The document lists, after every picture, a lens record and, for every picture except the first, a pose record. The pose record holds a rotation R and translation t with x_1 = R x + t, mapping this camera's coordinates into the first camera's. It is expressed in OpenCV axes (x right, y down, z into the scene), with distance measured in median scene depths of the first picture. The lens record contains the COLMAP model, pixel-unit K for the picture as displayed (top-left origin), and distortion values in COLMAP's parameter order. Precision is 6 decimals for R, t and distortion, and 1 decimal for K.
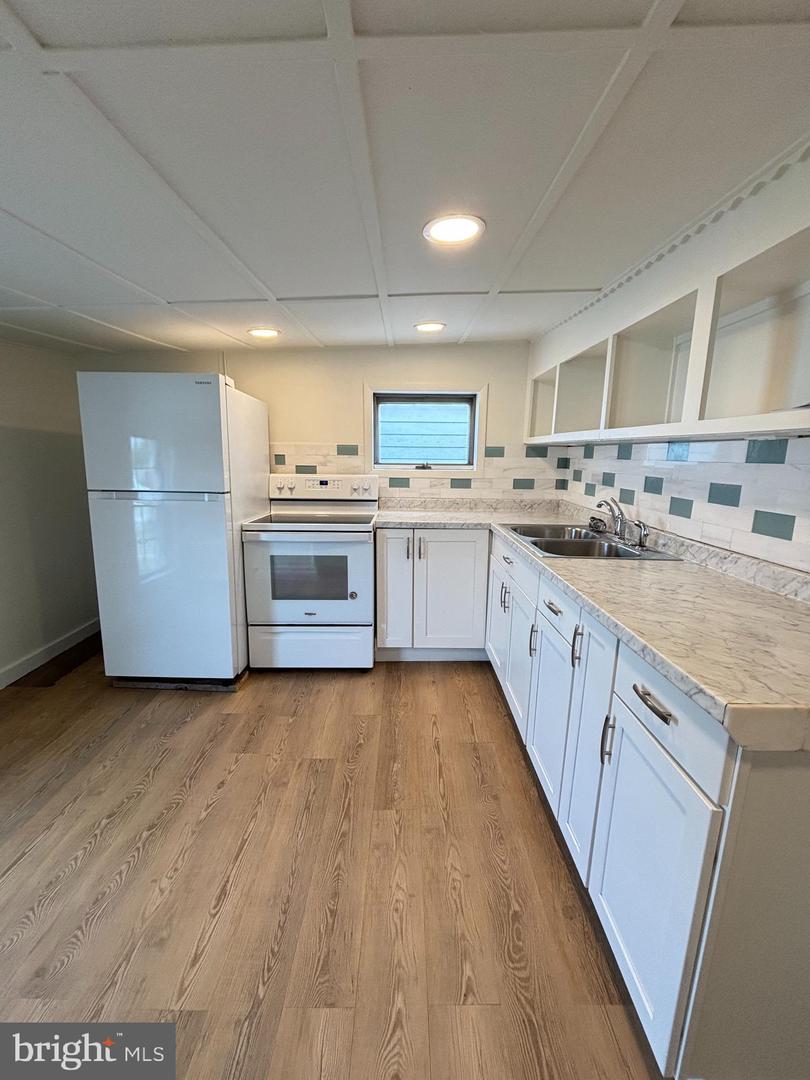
lens RADIAL K [[435.5, 0, 400.9], [0, 435.5, 535.9], [0, 0, 1]] dist [-0.000179, 0.000035]
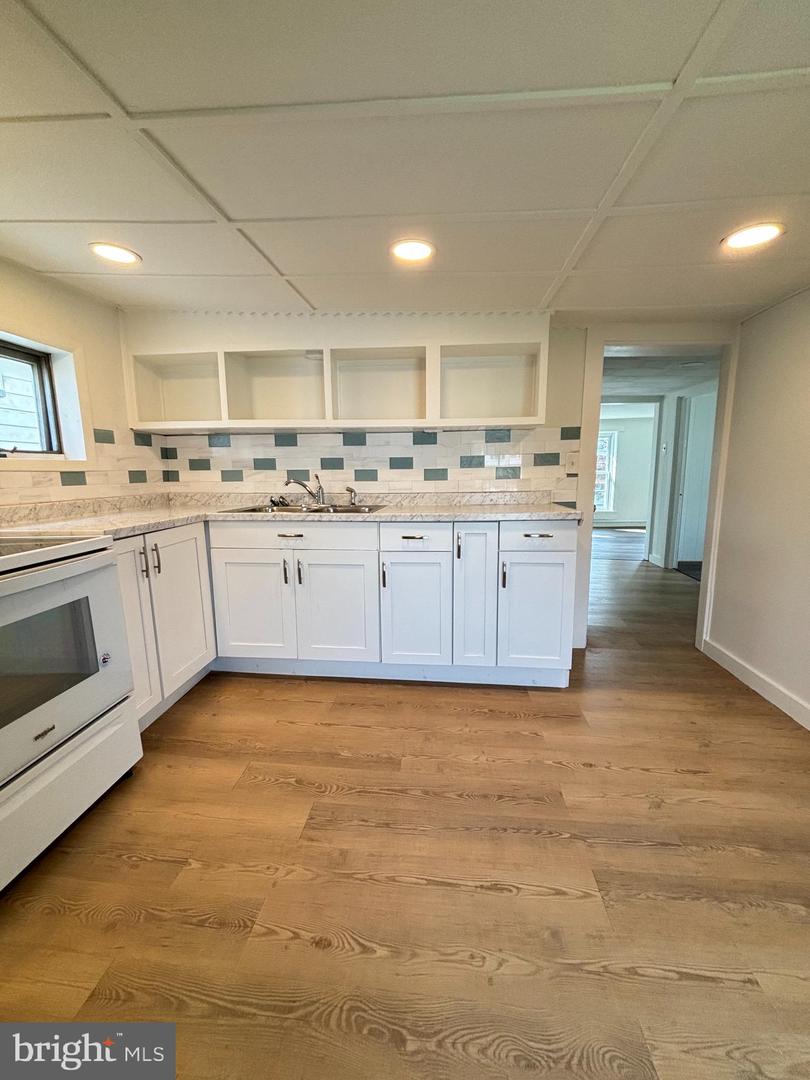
lens RADIAL K [[435.5, 0, 406.9], [0, 435.5, 541.4], [0, 0, 1]] dist [-0.000179, 0.000035]
pose [[0.085838, -0.168857, 0.981896, -0.961000], [0.192469, 0.969779, 0.149947, -0.043589], [-0.977541, 0.176114, 0.115743, 0.759554]]
